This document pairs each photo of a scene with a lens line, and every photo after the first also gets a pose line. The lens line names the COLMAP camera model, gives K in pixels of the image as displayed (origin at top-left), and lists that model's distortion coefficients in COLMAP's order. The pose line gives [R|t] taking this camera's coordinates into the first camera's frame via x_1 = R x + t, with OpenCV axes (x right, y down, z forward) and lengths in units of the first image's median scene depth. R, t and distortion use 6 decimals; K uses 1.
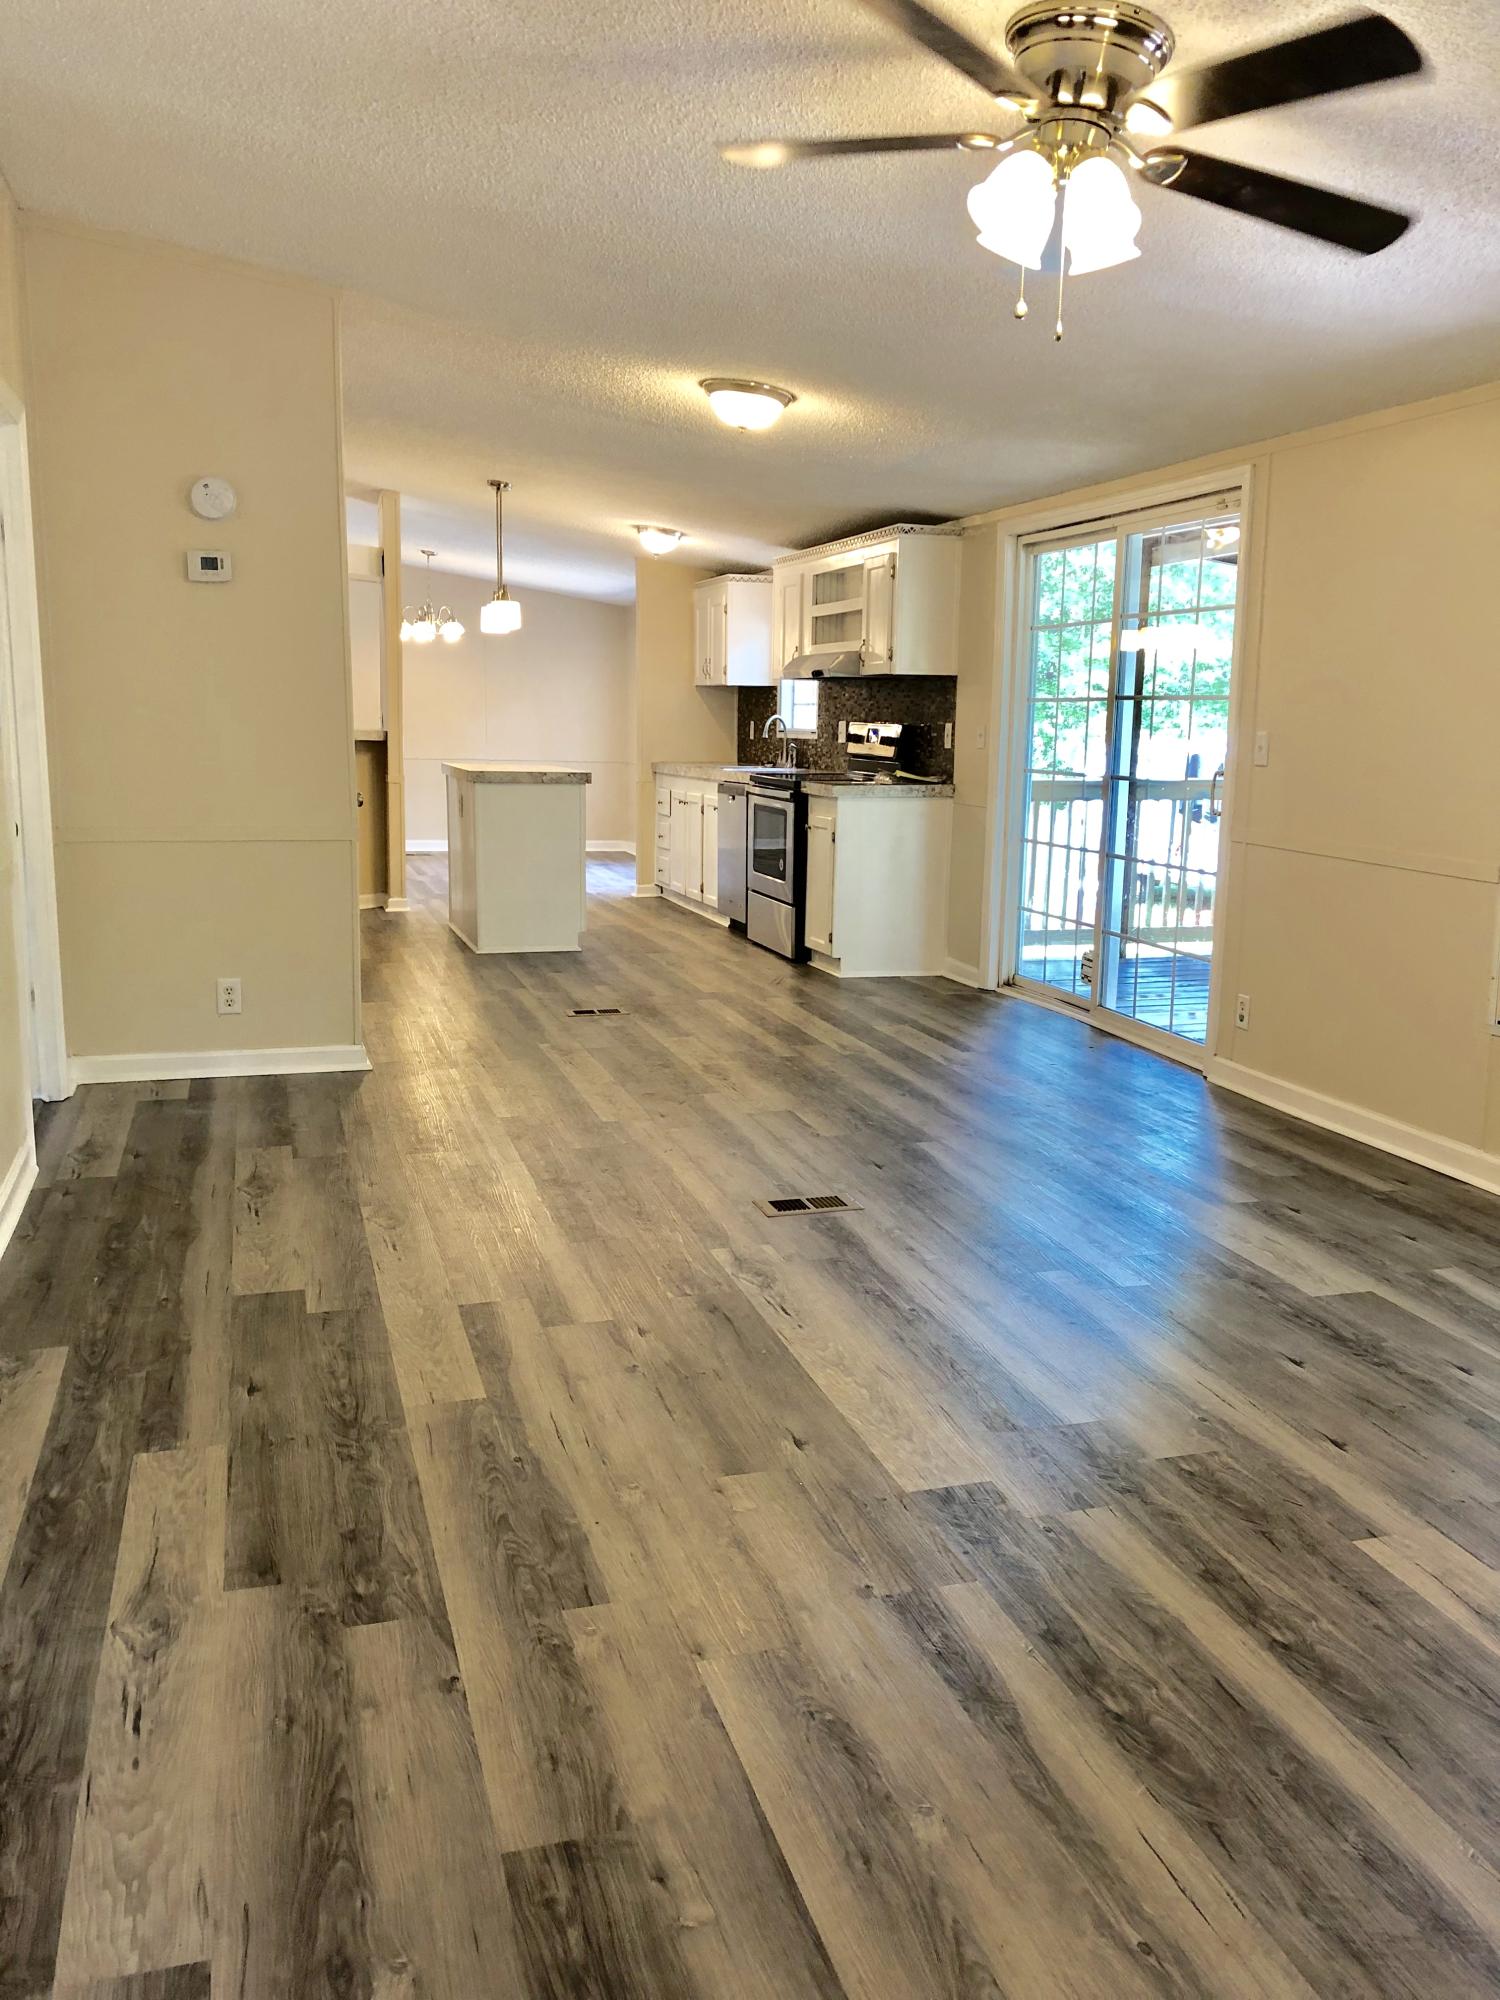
lens RADIAL K [[1630.2, 0, 750.0], [0, 1630.2, 1000.0], [0, 0, 1]] dist [0.075494, -0.185463]
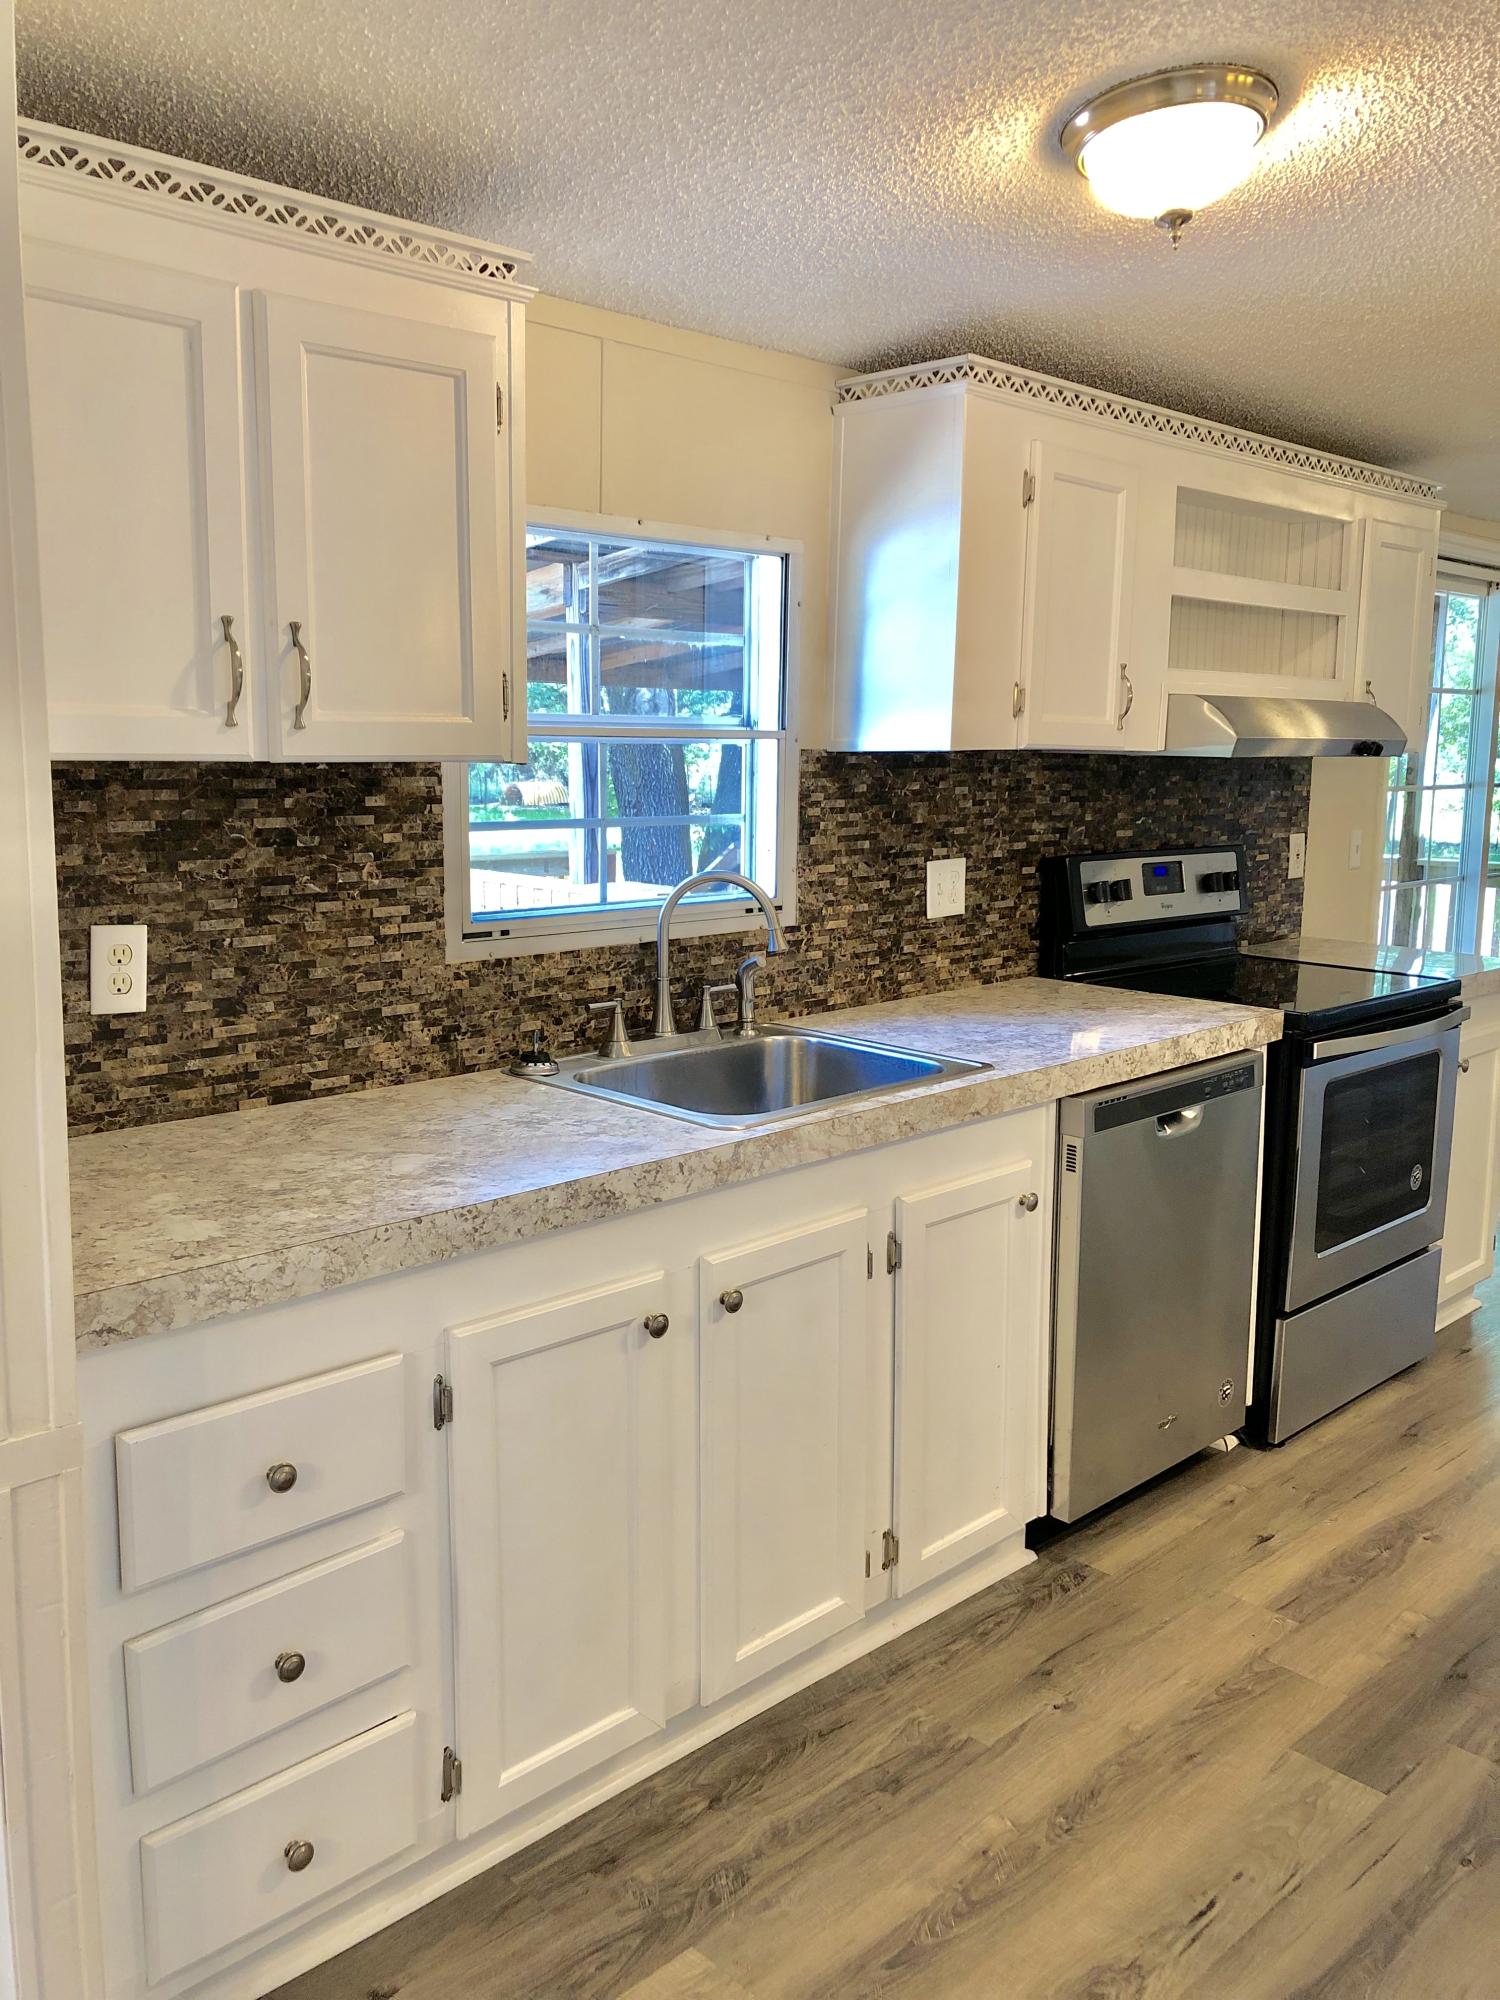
lens RADIAL K [[1632.0, 0, 753.5], [0, 1632.0, 996.6], [0, 0, 1]] dist [0.095691, -0.122952]
pose [[-0.463749, -0.159467, 0.871497, -0.539549], [0.139224, 0.958330, 0.249441, -0.515795], [-0.874959, 0.237011, -0.422223, 2.581755]]
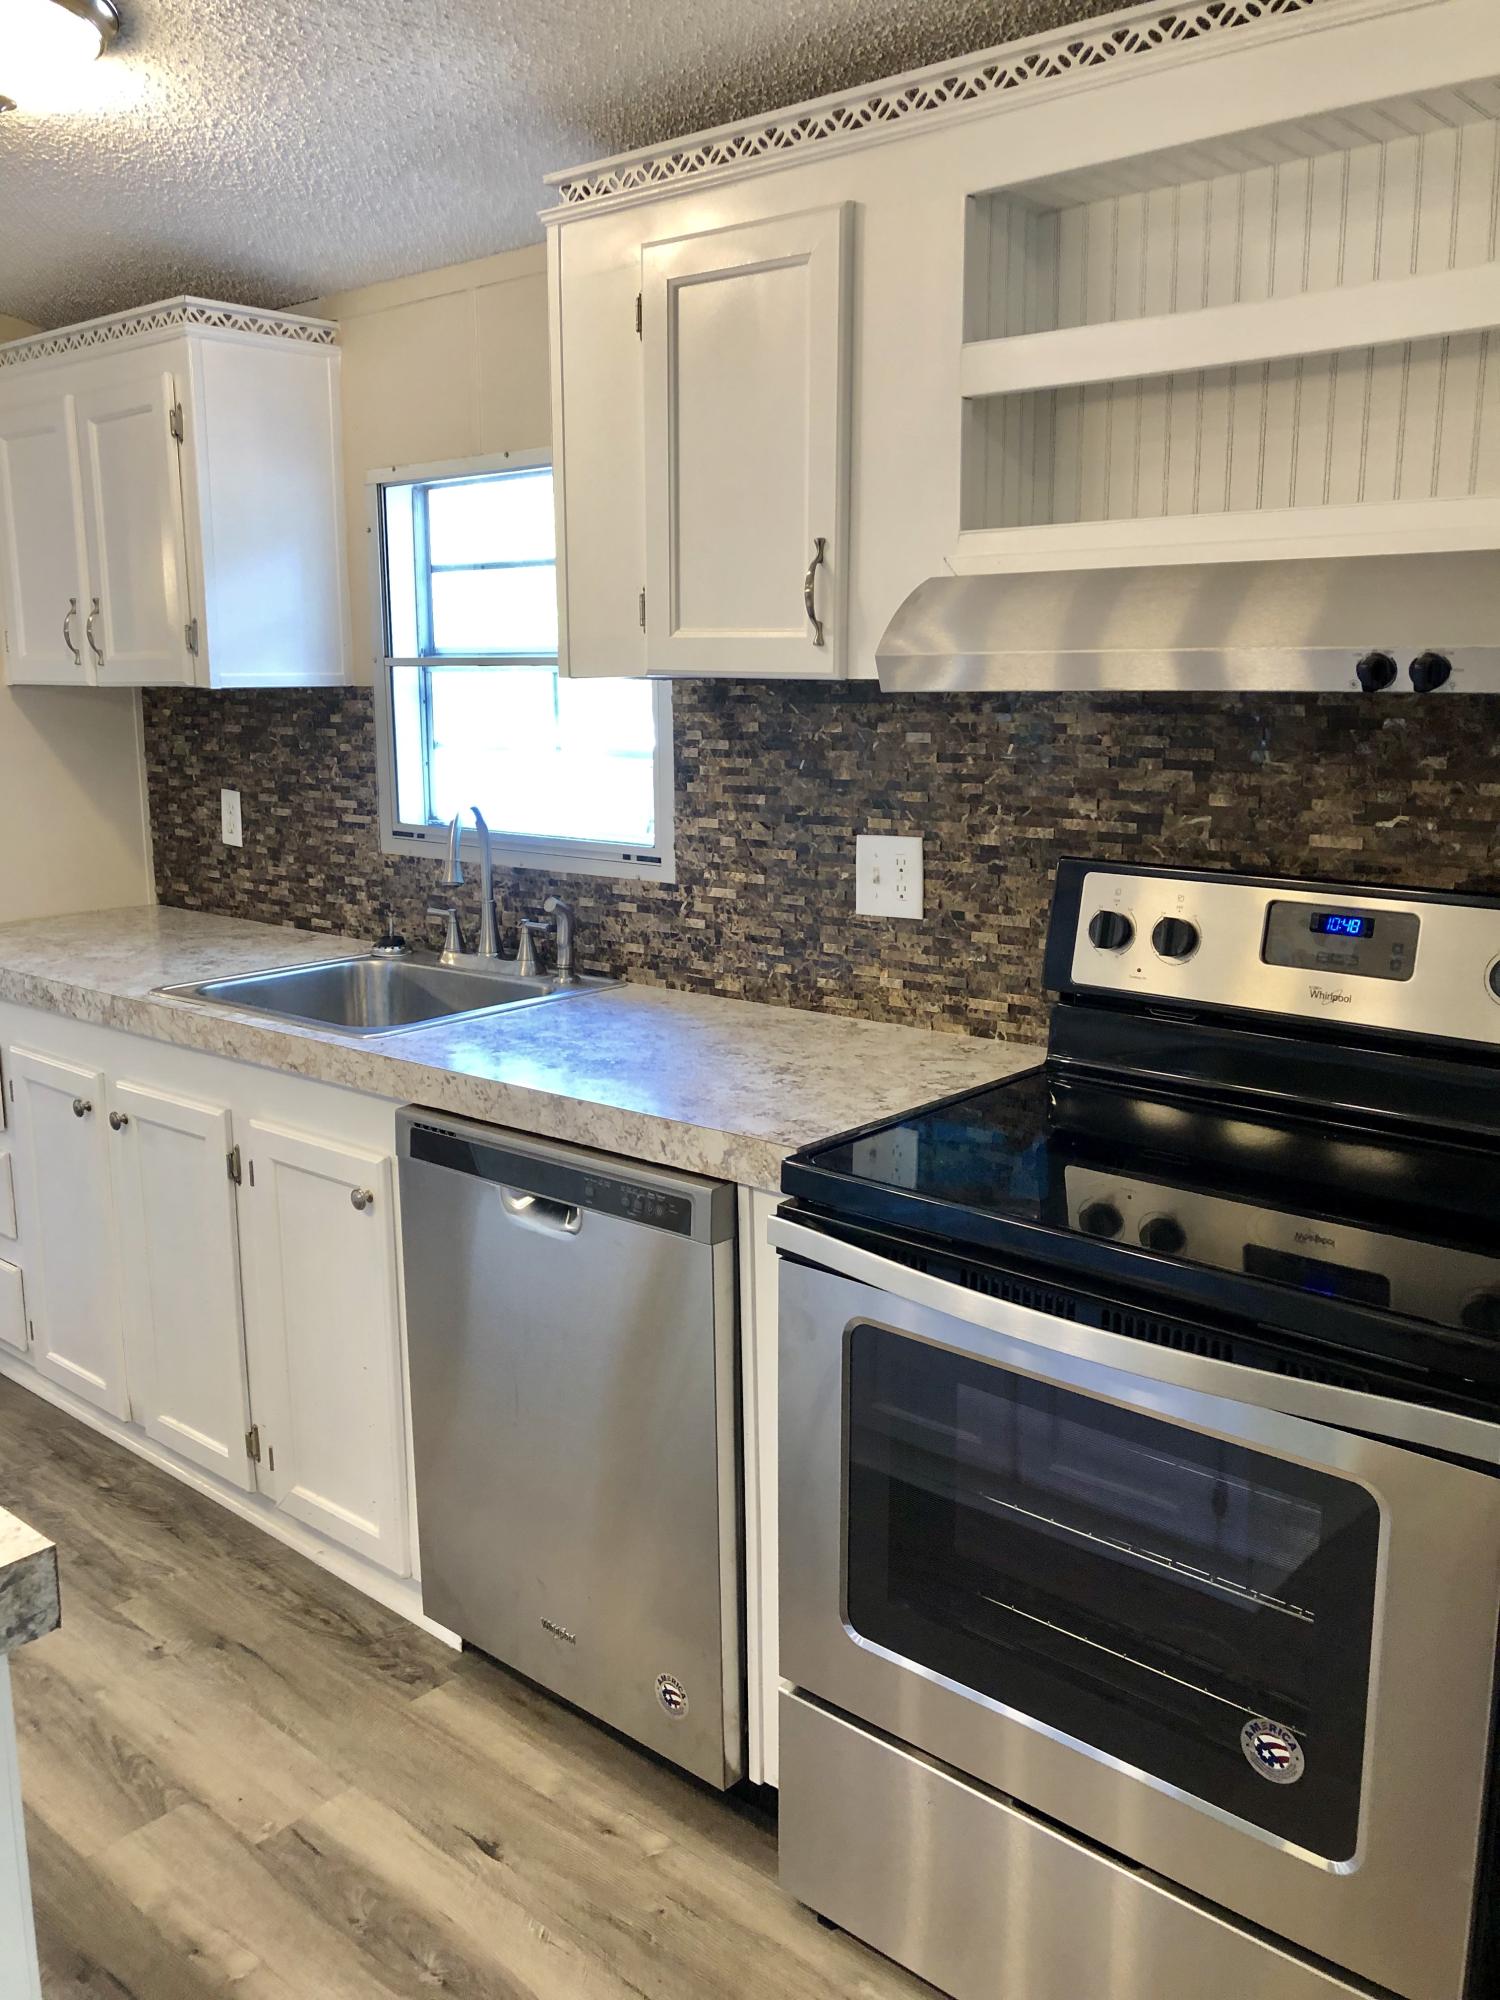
lens RADIAL K [[1633.0, 0, 715.6], [0, 1633.0, 995.5], [0, 0, 1]] dist [0.143336, -0.293568]
pose [[0.854154, -0.122632, 0.505354, -0.218630], [0.111924, 0.992374, 0.051641, -0.349635], [-0.507833, 0.012452, 0.861365, 1.697219]]
